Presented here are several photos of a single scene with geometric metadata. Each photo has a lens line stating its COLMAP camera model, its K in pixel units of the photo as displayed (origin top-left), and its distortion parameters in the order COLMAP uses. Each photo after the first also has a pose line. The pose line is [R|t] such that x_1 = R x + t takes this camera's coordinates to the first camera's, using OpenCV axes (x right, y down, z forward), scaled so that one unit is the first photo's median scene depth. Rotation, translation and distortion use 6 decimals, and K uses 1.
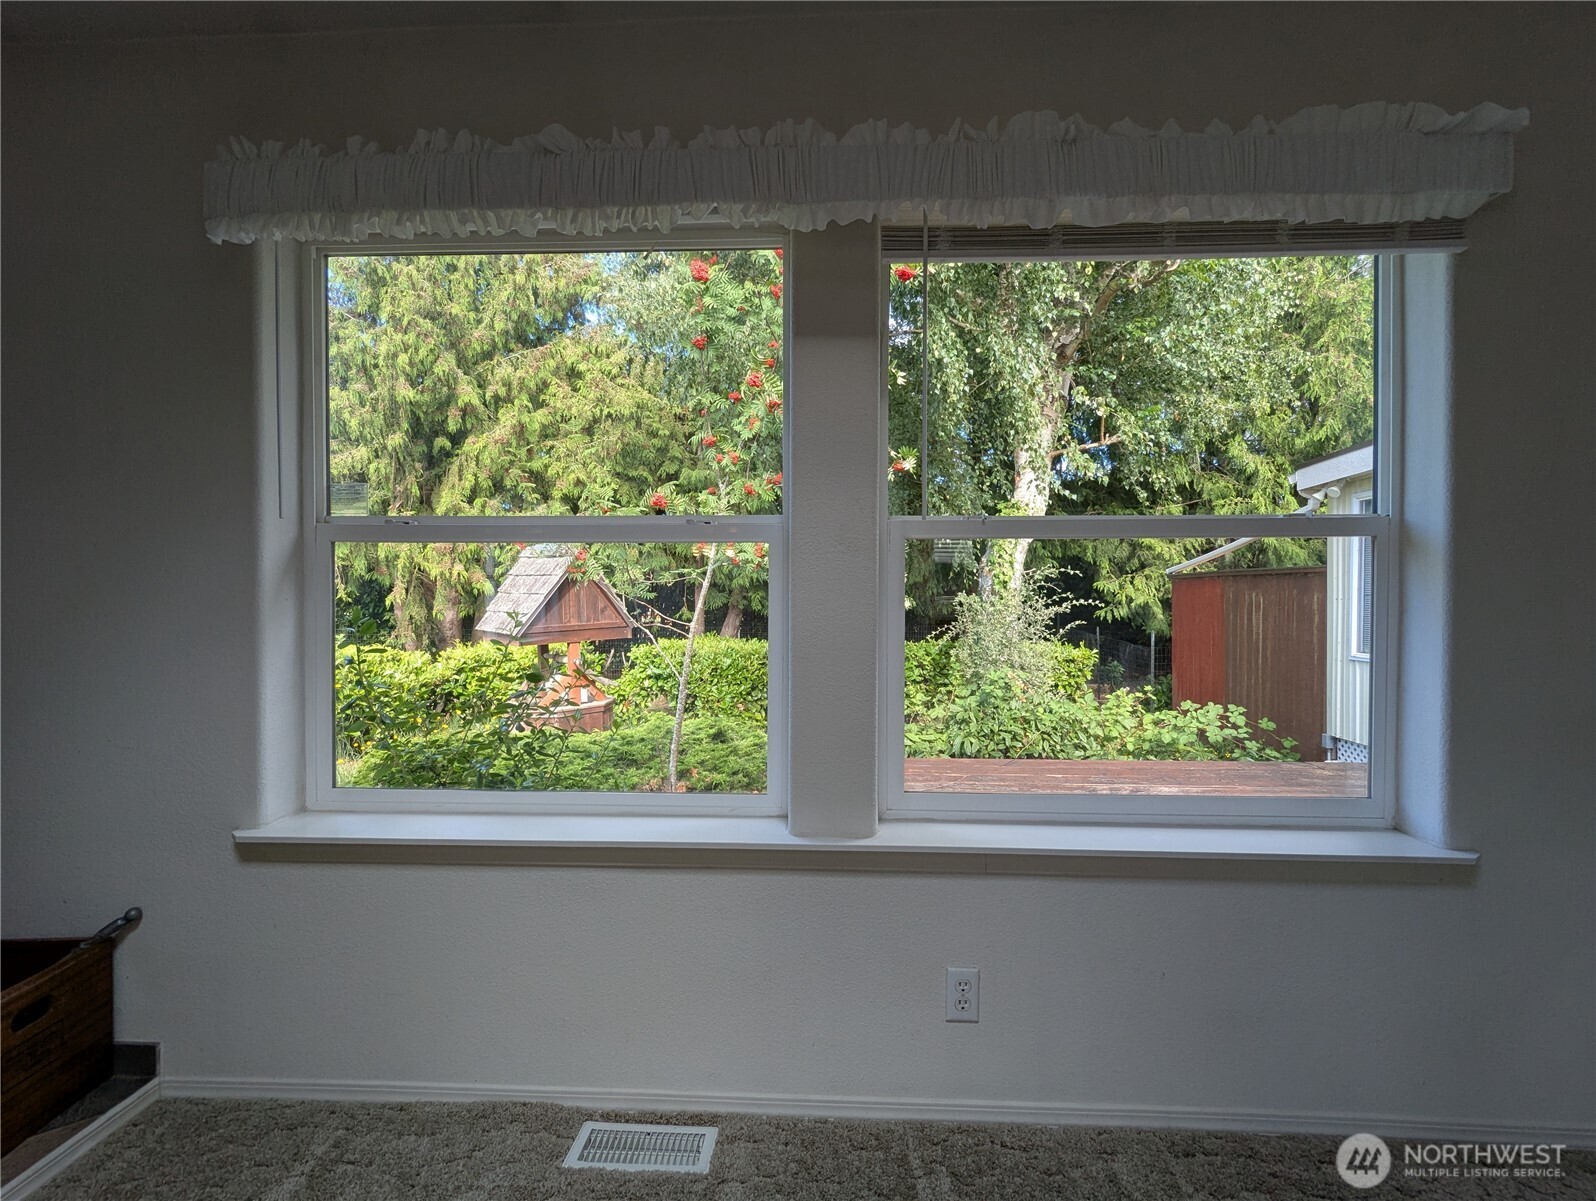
lens RADIAL K [[742.3, 0, 798.0], [0, 742.3, 600.5], [0, 0, 1]] dist [0.002138, 0.000244]
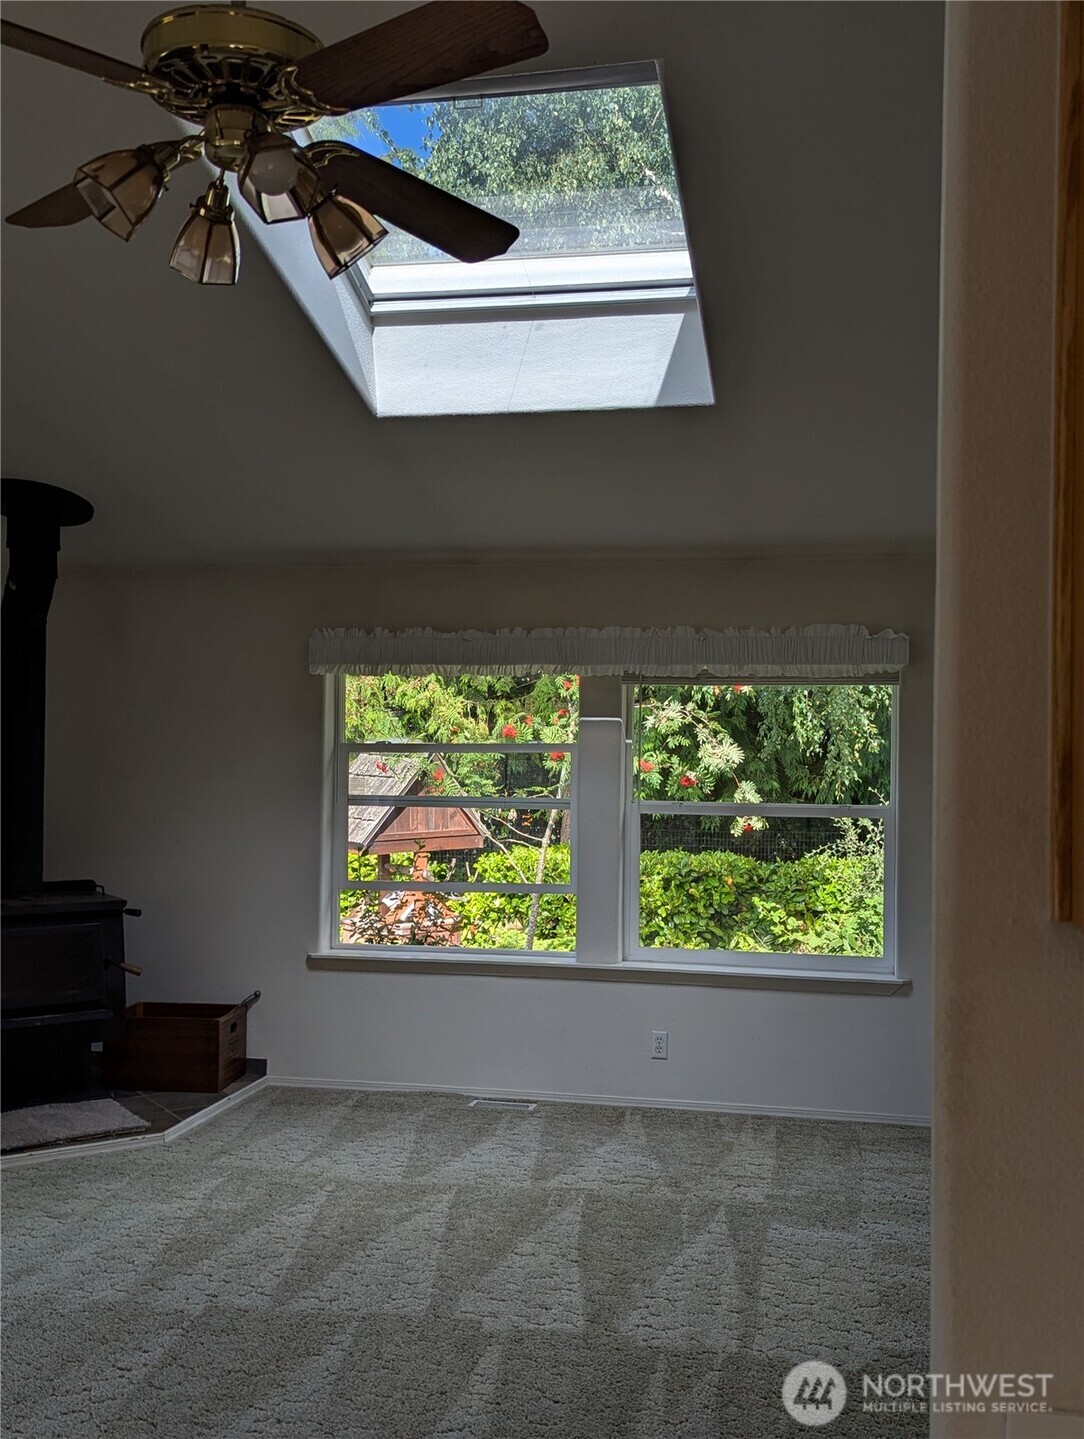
lens RADIAL K [[1311.6, 0, 542.0], [0, 1311.6, 719.5], [0, 0, 1]] dist [0.057981, 0.000400]
pose [[0.986456, 0.006083, -0.163914, 0.458250], [-0.012555, 0.999181, -0.038479, -0.197205], [0.163545, 0.040016, 0.985724, -2.449929]]
